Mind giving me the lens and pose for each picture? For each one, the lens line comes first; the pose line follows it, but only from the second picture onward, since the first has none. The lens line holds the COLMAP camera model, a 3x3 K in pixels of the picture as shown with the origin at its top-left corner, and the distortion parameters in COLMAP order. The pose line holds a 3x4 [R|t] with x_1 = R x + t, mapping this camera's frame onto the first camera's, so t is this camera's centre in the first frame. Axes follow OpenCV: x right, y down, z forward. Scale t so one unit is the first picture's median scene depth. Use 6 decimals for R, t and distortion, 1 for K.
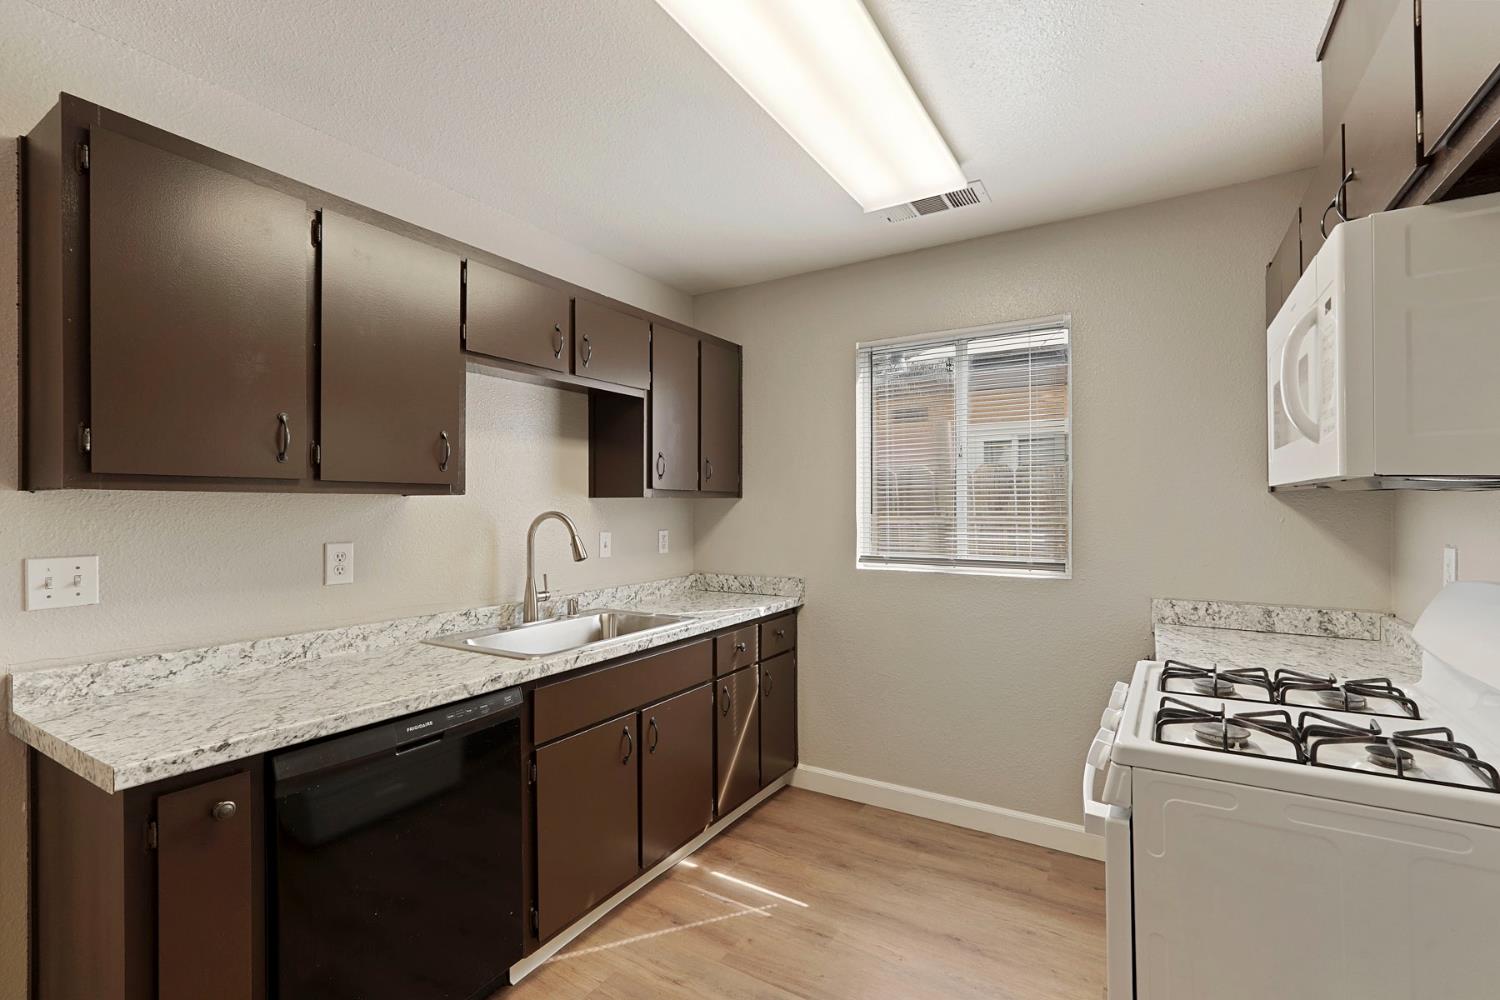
lens RADIAL K [[669.1, 0, 750.7], [0, 669.1, 515.0], [0, 0, 1]] dist [-0.001945, 0.001597]
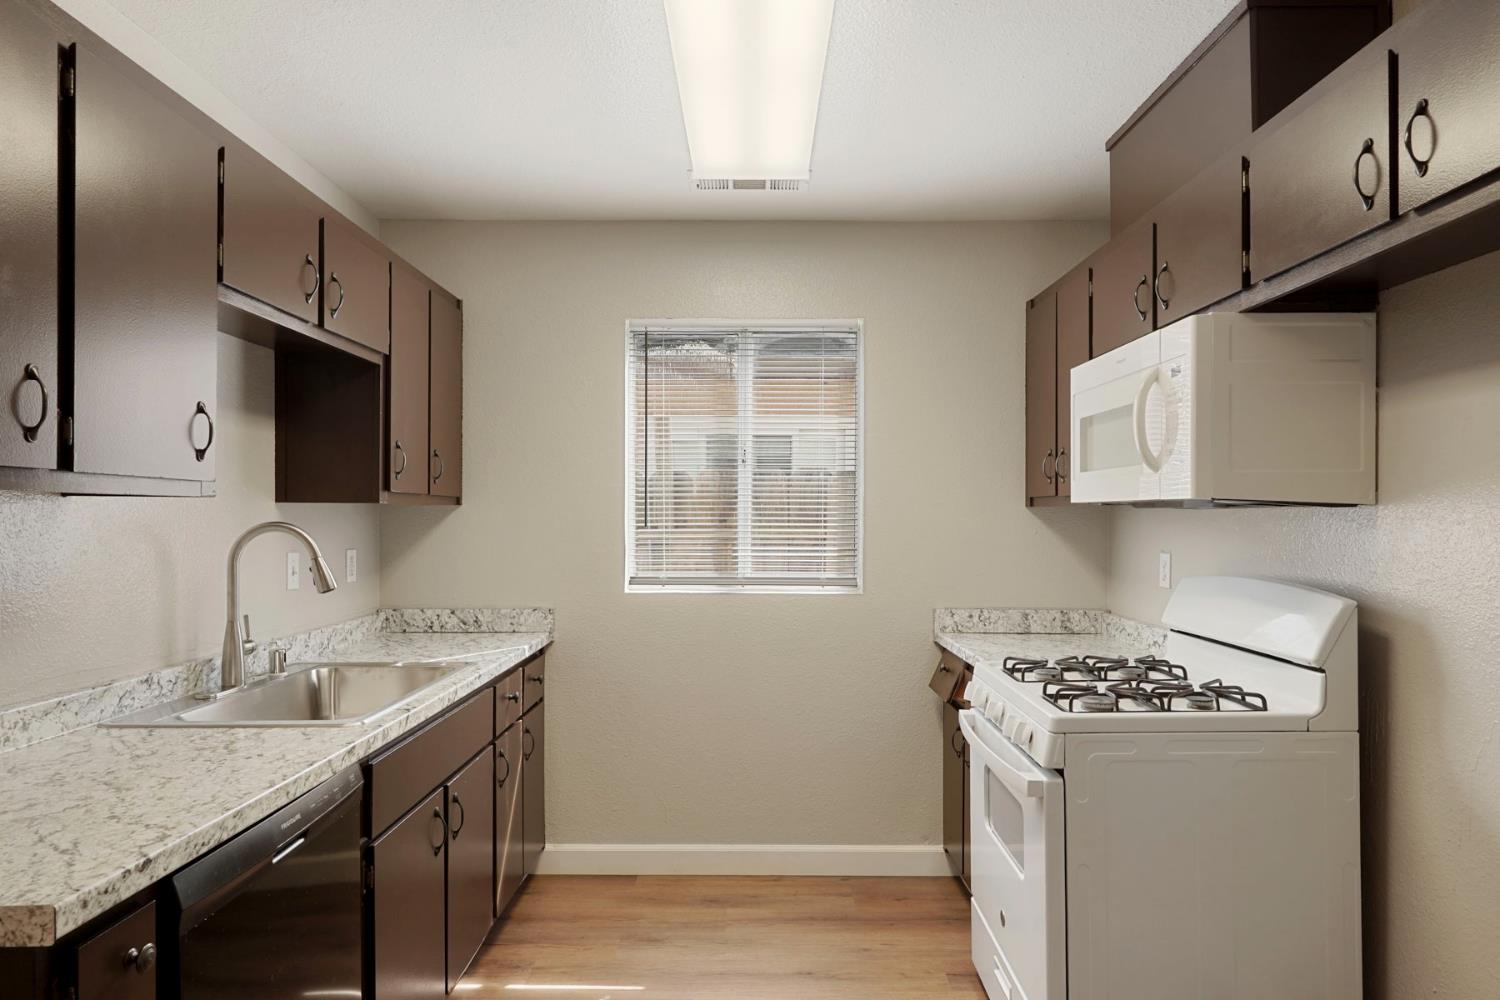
lens RADIAL K [[925.6, 0, 749.4], [0, 925.6, 536.9], [0, 0, 1]] dist [0.006651, 0.001097]
pose [[0.855039, -0.004989, 0.518540, -0.368379], [0.000296, 0.999958, 0.009133, 0.001159], [-0.518564, -0.007655, 0.855004, -0.065389]]
